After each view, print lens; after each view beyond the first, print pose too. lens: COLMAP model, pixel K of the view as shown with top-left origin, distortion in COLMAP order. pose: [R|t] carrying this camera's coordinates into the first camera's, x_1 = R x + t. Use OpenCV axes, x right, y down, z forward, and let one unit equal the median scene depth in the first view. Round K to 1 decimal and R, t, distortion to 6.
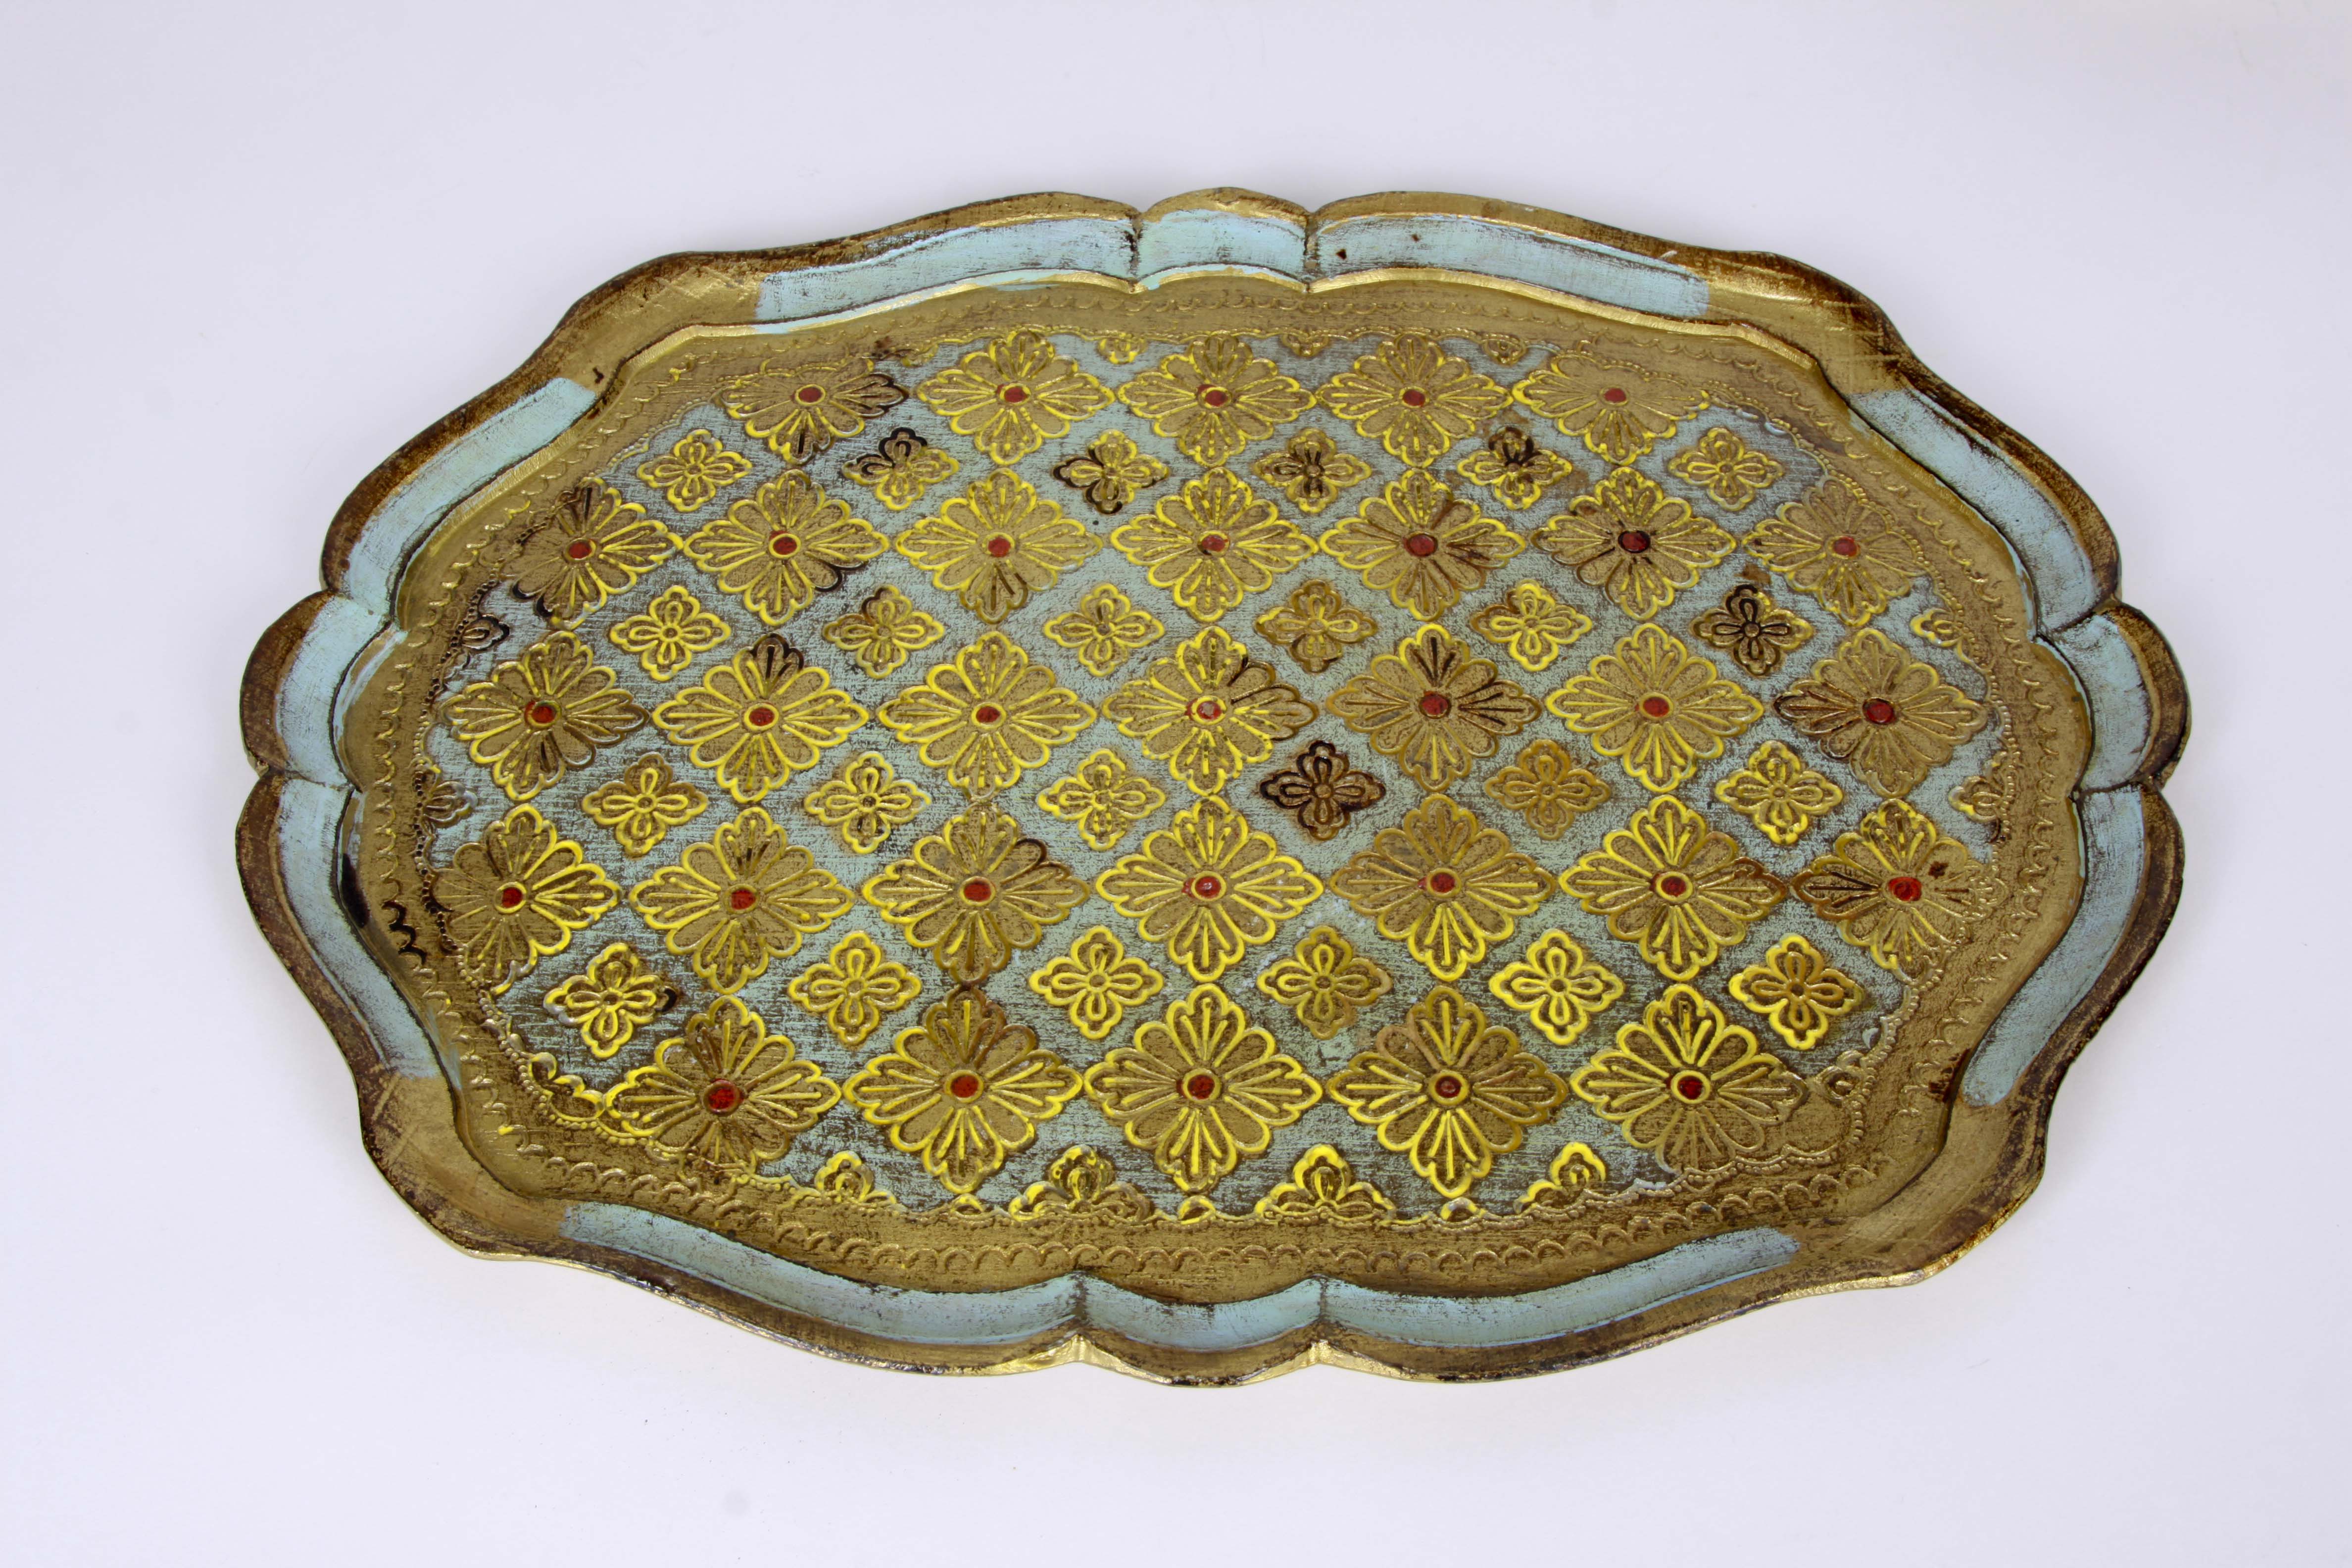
lens RADIAL K [[3000.3, 0, 1175.4], [0, 3000.3, 785.1], [0, 0, 1]] dist [-0.105246, 0.000000]
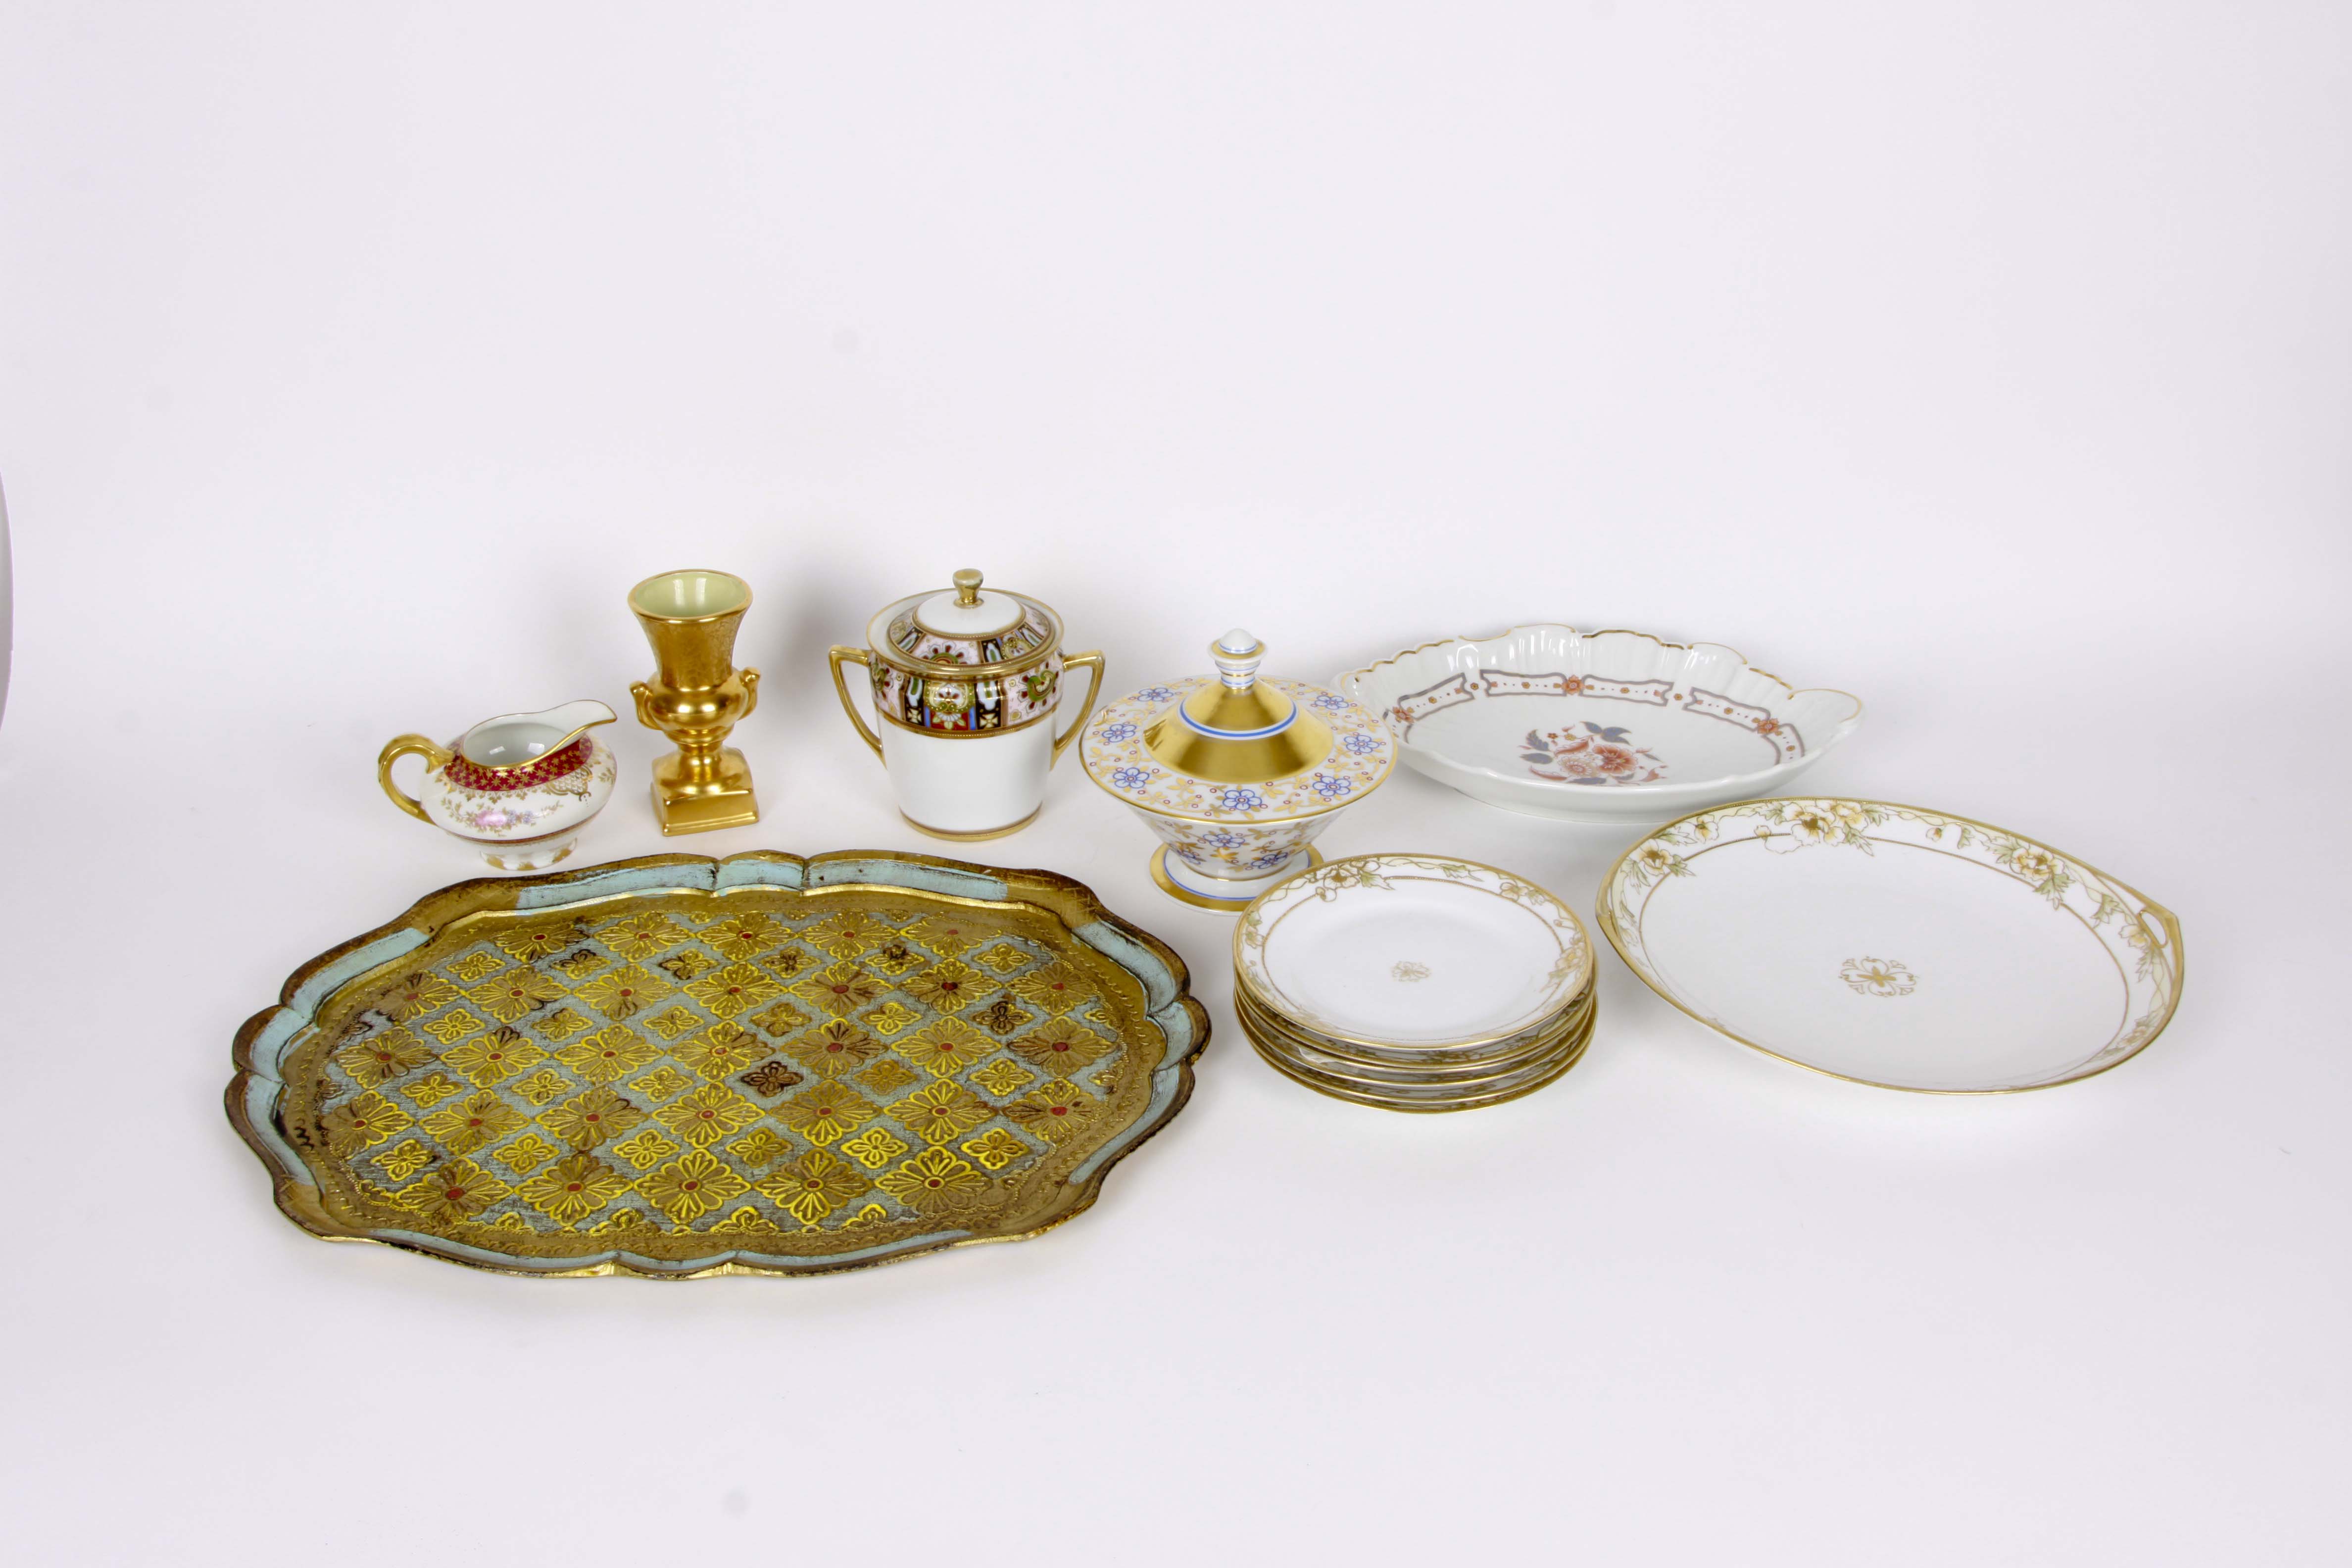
lens RADIAL K [[2682.6, 0, 1175.0], [0, 2682.6, 781.8], [0, 0, 1]] dist [-0.075207, 0.000000]
pose [[0.999032, -0.018295, 0.040008, 0.244449], [0.033087, 0.911817, -0.409261, 0.548168], [-0.028992, 0.410188, 0.911540, -0.702416]]
